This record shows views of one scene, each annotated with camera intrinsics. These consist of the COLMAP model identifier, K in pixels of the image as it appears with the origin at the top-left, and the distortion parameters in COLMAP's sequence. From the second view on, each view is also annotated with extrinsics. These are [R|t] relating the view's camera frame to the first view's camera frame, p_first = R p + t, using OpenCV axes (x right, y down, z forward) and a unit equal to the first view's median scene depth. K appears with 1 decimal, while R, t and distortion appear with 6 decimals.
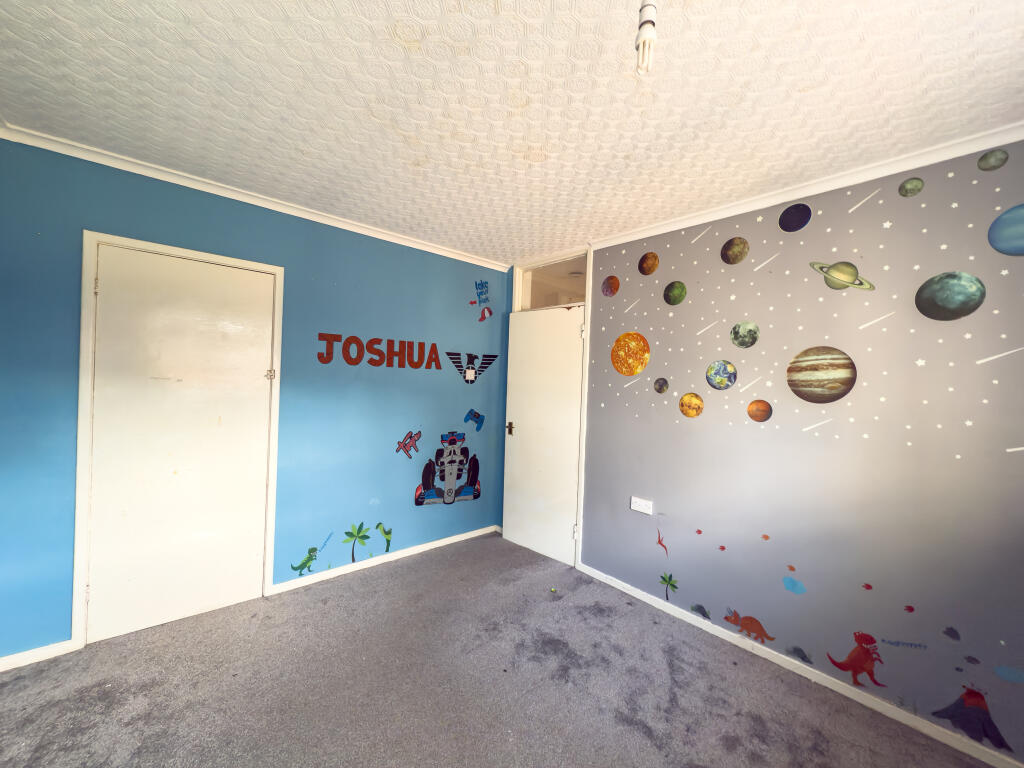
lens RADIAL K [[411.7, 0, 512.0], [0, 411.7, 384.0], [0, 0, 1]] dist [-0.001728, -0.000056]
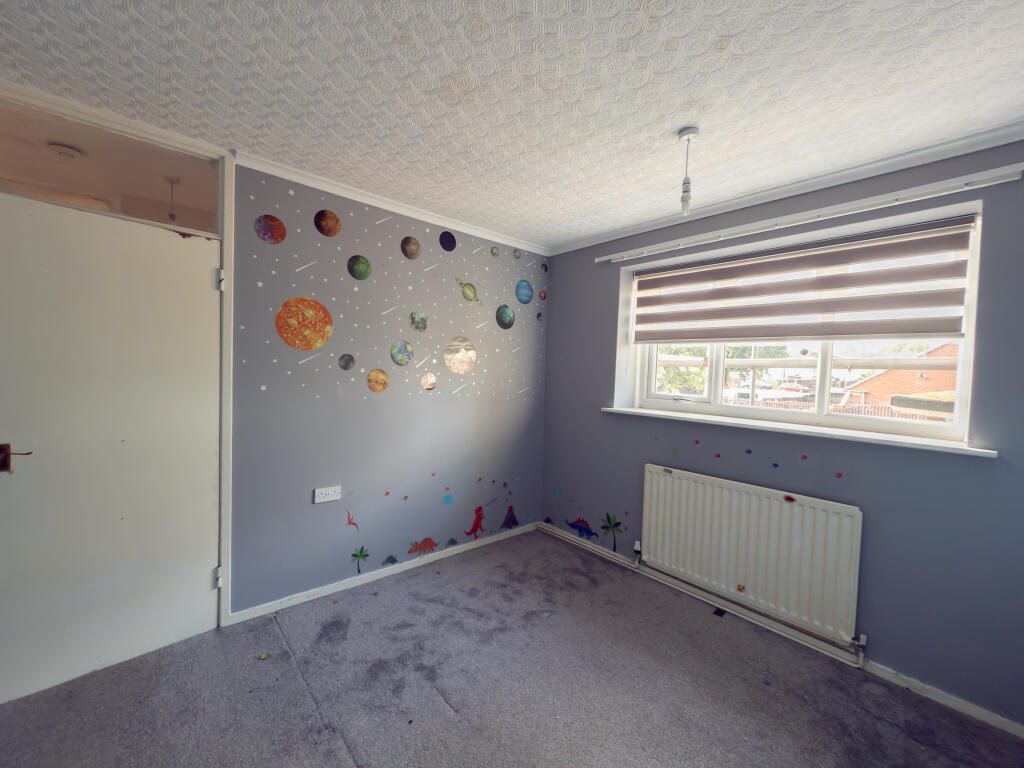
lens RADIAL K [[411.7, 0, 512.0], [0, 411.7, 384.0], [0, 0, 1]] dist [-0.001728, -0.000056]
pose [[0.009847, -0.070661, 0.997452, -0.580944], [-0.025173, 0.997166, 0.070890, -0.022526], [-0.999635, -0.025807, 0.008041, 0.606018]]
